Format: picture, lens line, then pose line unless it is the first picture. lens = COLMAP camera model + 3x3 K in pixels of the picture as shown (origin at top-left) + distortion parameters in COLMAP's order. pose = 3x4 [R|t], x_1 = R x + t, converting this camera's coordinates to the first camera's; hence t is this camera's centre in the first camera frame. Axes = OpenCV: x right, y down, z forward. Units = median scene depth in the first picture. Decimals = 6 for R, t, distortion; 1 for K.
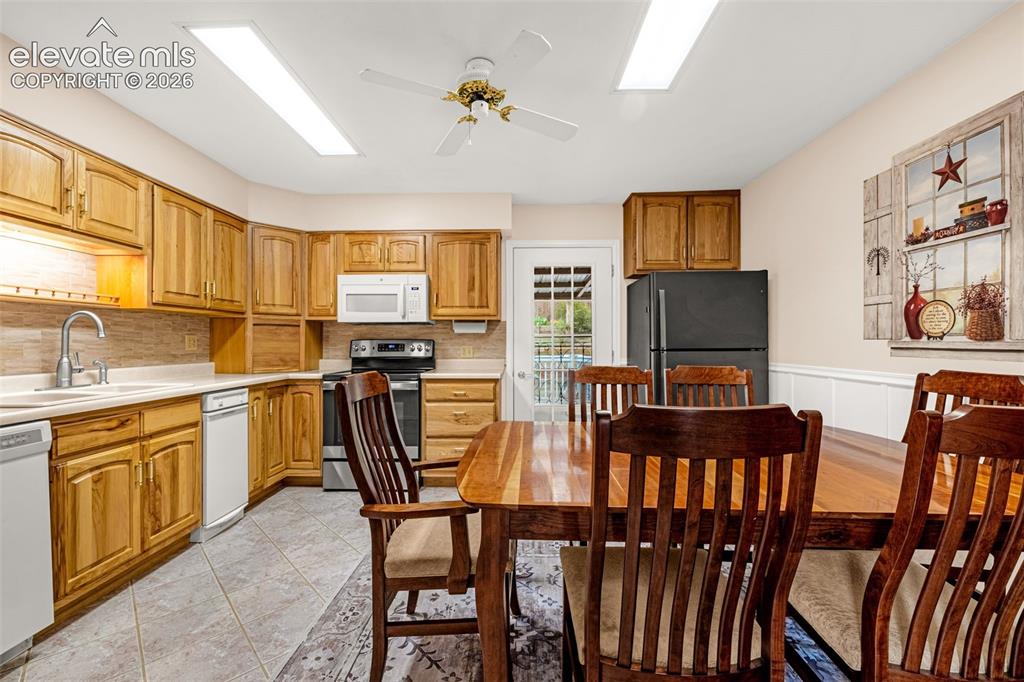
lens RADIAL K [[432.5, 0, 517.0], [0, 432.5, 342.1], [0, 0, 1]] dist [0.000314, 0.000077]
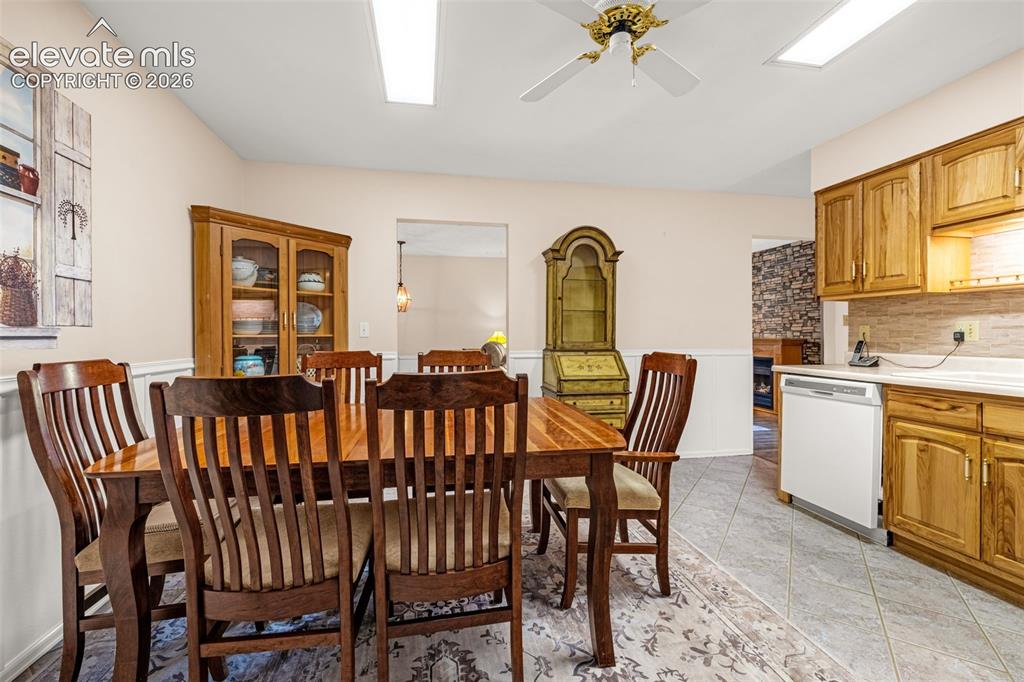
lens RADIAL K [[432.5, 0, 502.0], [0, 432.5, 338.0], [0, 0, 1]] dist [0.000314, 0.000077]
pose [[-0.983315, 0.005131, -0.181837, 0.276426], [0.003823, 0.999964, 0.007543, 0.014000], [0.181869, 0.006722, -0.983300, 1.701991]]
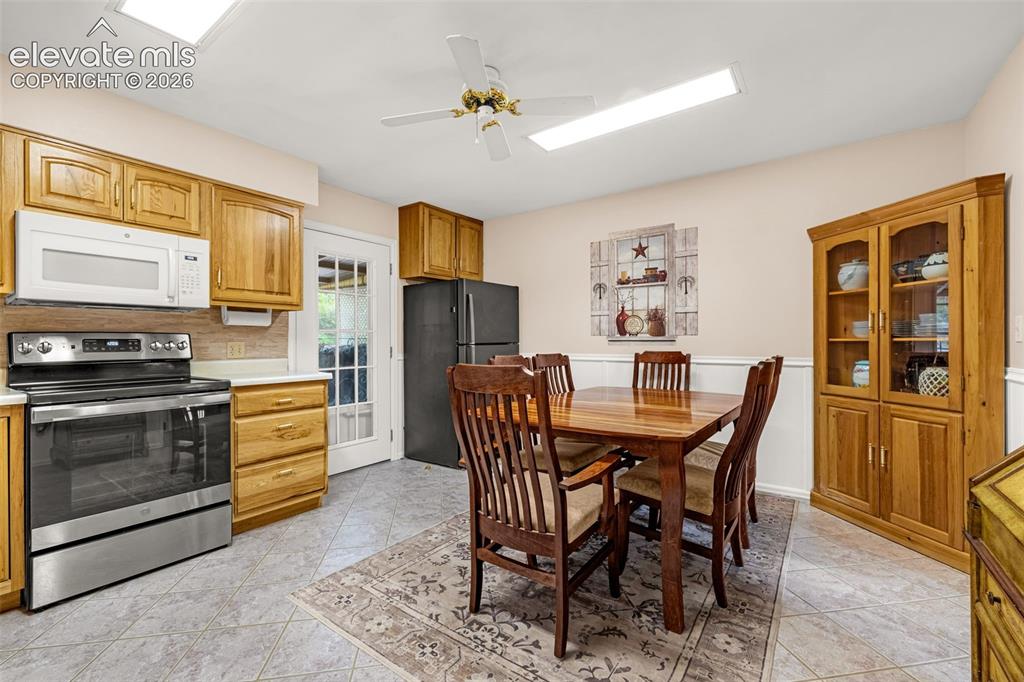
lens RADIAL K [[432.5, 0, 512.2], [0, 432.5, 340.0], [0, 0, 1]] dist [0.000314, 0.000077]
pose [[0.570761, 0.000107, 0.821116, -0.882838], [0.003165, 0.999992, -0.002330, 0.015190], [-0.821110, 0.003928, 0.570756, 0.329429]]
